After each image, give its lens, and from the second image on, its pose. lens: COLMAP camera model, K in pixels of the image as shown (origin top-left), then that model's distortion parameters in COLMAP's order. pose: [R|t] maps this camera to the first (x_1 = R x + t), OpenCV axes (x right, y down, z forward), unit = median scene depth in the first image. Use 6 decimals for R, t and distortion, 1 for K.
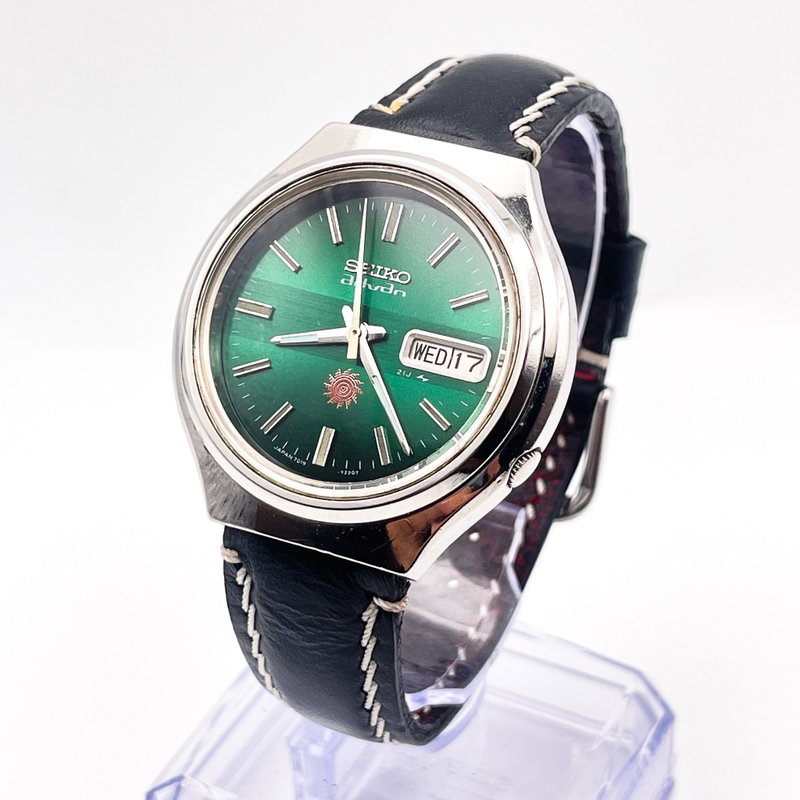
lens RADIAL K [[1906.0, 0, 400.0], [0, 1906.0, 400.0], [0, 0, 1]] dist [0.096637, 0.308511]
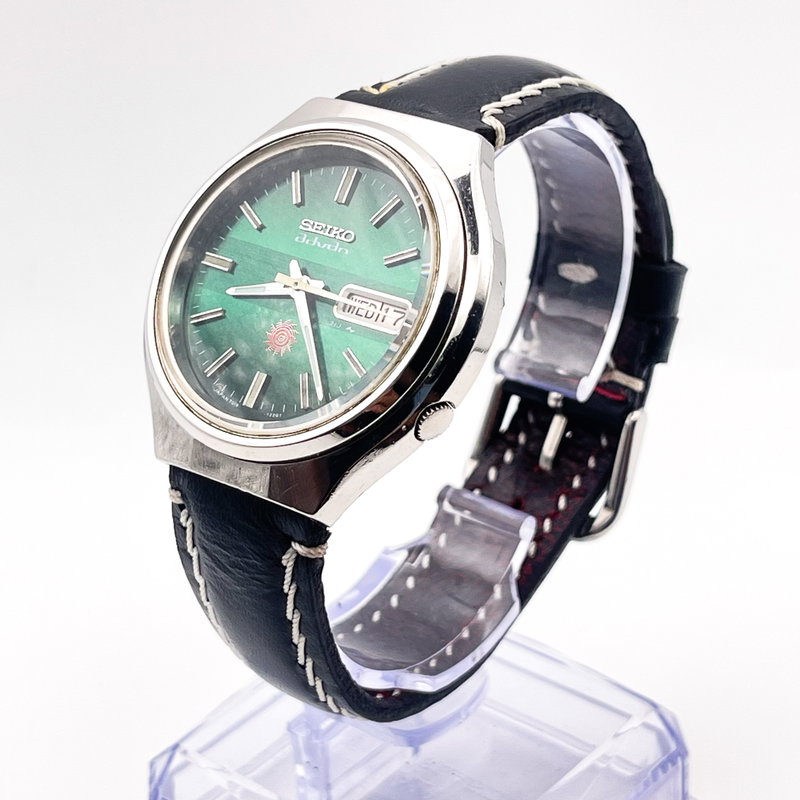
lens RADIAL K [[1906.0, 0, 400.0], [0, 1906.0, 400.0], [0, 0, 1]] dist [0.096637, 0.308511]
pose [[0.976128, 0.074386, -0.204060, 0.243185], [-0.093183, 0.992091, -0.084100, 0.107021], [0.196190, 0.101108, 0.975339, -0.000053]]
